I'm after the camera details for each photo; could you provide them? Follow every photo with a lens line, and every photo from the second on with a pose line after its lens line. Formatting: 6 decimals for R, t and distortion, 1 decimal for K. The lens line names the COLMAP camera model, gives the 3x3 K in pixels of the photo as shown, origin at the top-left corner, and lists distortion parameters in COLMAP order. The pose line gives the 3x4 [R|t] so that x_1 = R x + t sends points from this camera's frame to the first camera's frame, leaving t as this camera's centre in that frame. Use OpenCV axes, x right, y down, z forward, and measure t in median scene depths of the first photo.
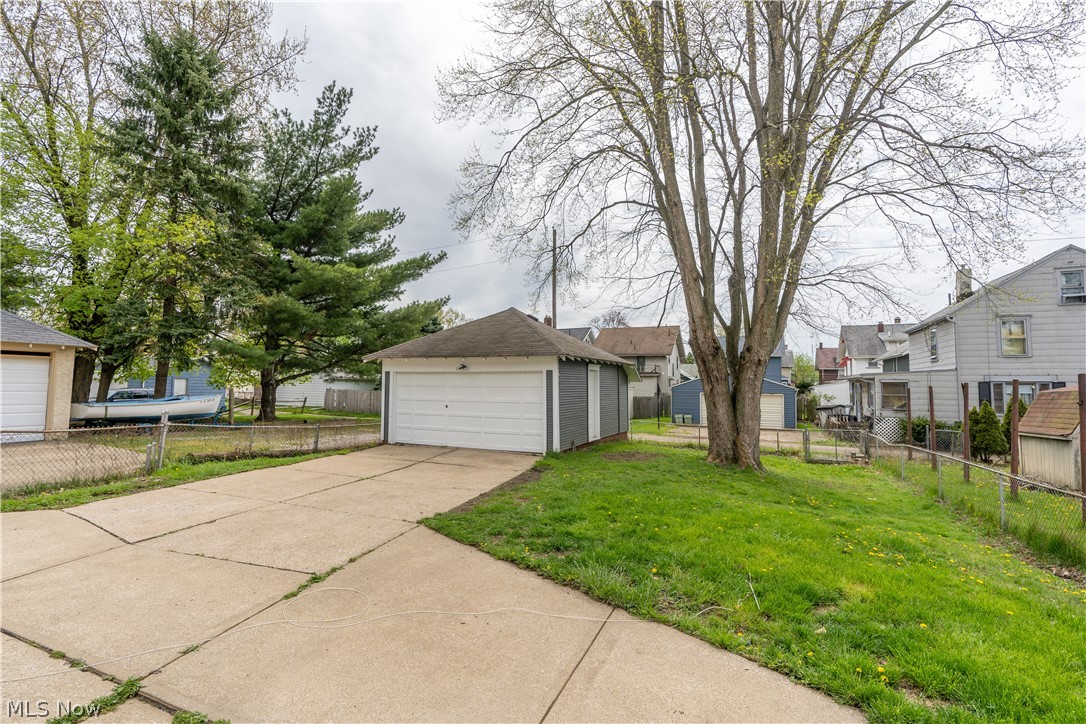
lens RADIAL K [[490.2, 0, 543.8], [0, 490.2, 358.1], [0, 0, 1]] dist [-0.005559, 0.001412]
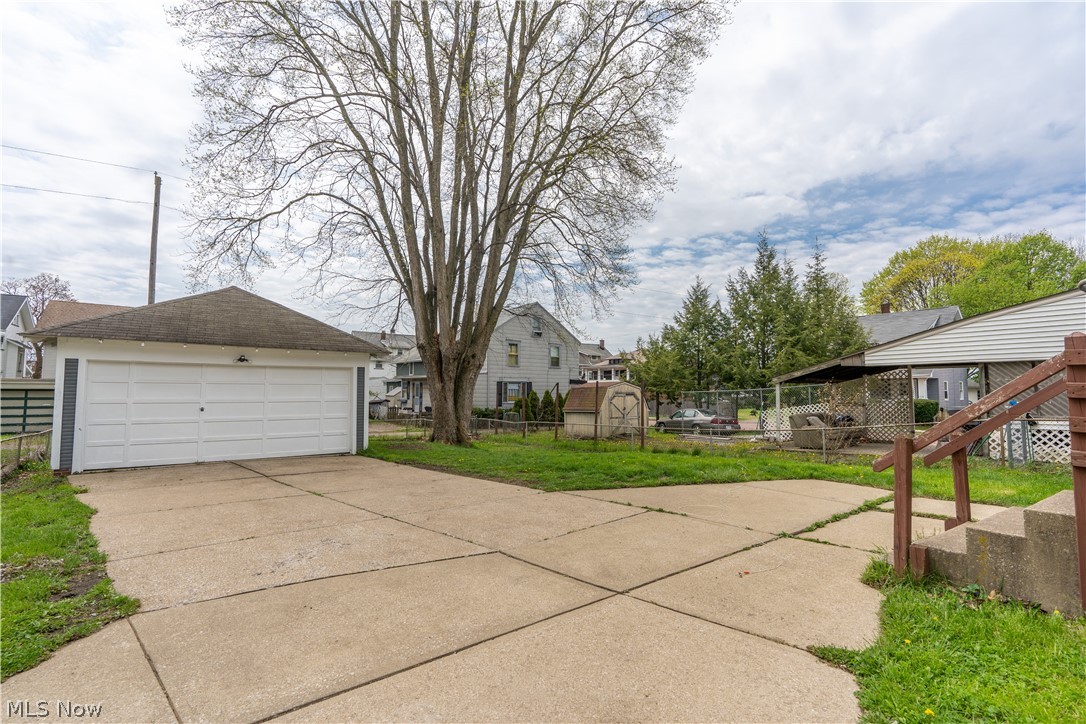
lens RADIAL K [[490.2, 0, 544.7], [0, 490.2, 360.6], [0, 0, 1]] dist [-0.005559, 0.001412]
pose [[0.495489, 0.044275, 0.867485, -0.601954], [-0.053054, 0.998378, -0.020652, 0.010964], [-0.866992, -0.035791, 0.497035, 0.172840]]
